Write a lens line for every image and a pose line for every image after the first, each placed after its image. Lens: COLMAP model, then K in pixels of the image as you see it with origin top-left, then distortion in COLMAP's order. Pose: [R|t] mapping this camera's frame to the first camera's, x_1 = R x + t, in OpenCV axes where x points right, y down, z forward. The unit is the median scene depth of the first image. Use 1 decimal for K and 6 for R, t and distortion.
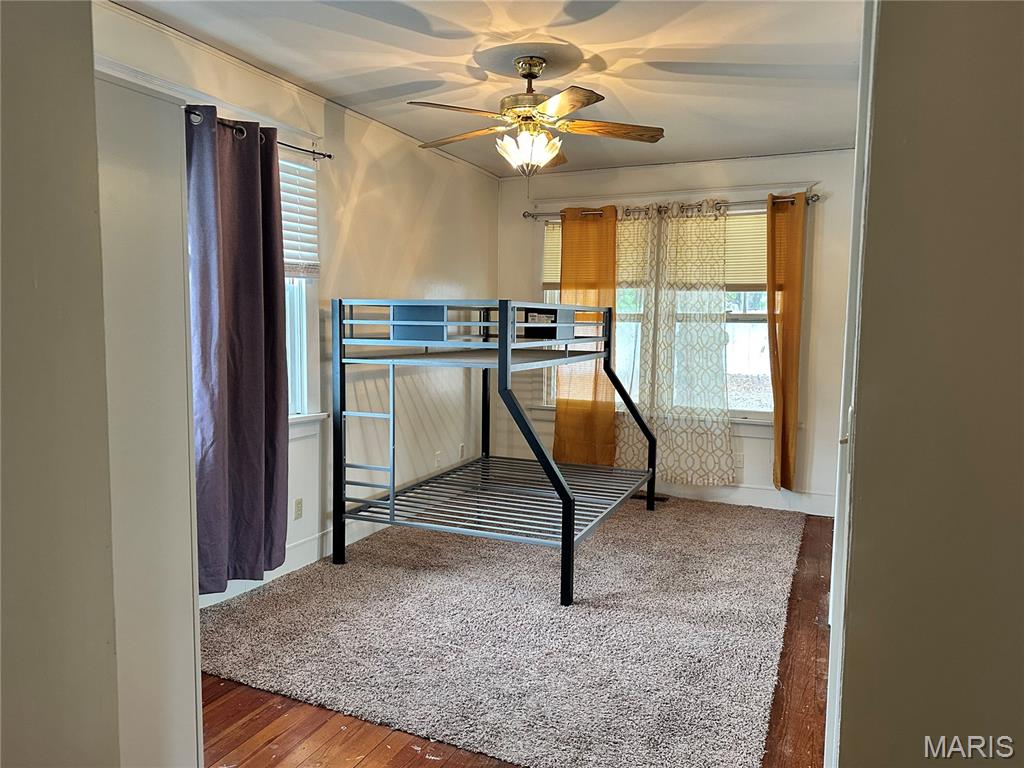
lens RADIAL K [[721.0, 0, 512.5], [0, 721.0, 382.2], [0, 0, 1]] dist [0.023457, -0.016050]
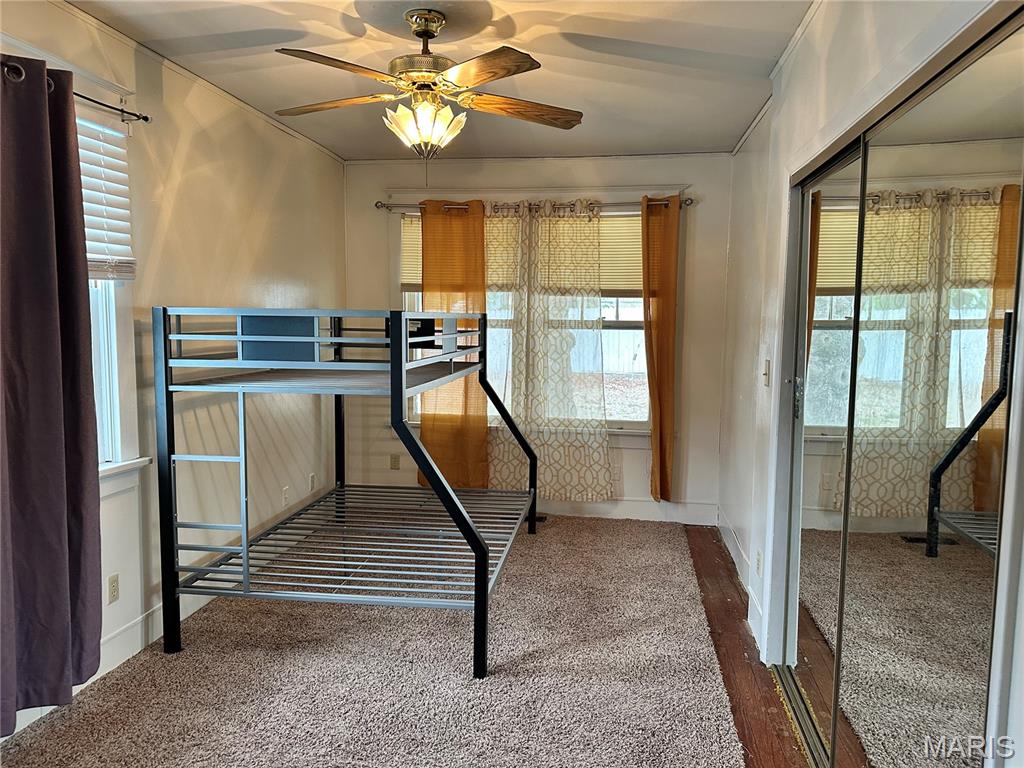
lens RADIAL K [[709.2, 0, 519.0], [0, 709.2, 382.4], [0, 0, 1]] dist [0.041291, -0.059865]
pose [[0.961234, -0.026205, 0.274487, -0.086002], [0.023263, 0.999632, 0.013968, -0.036385], [-0.274752, -0.007041, 0.961489, 0.167882]]
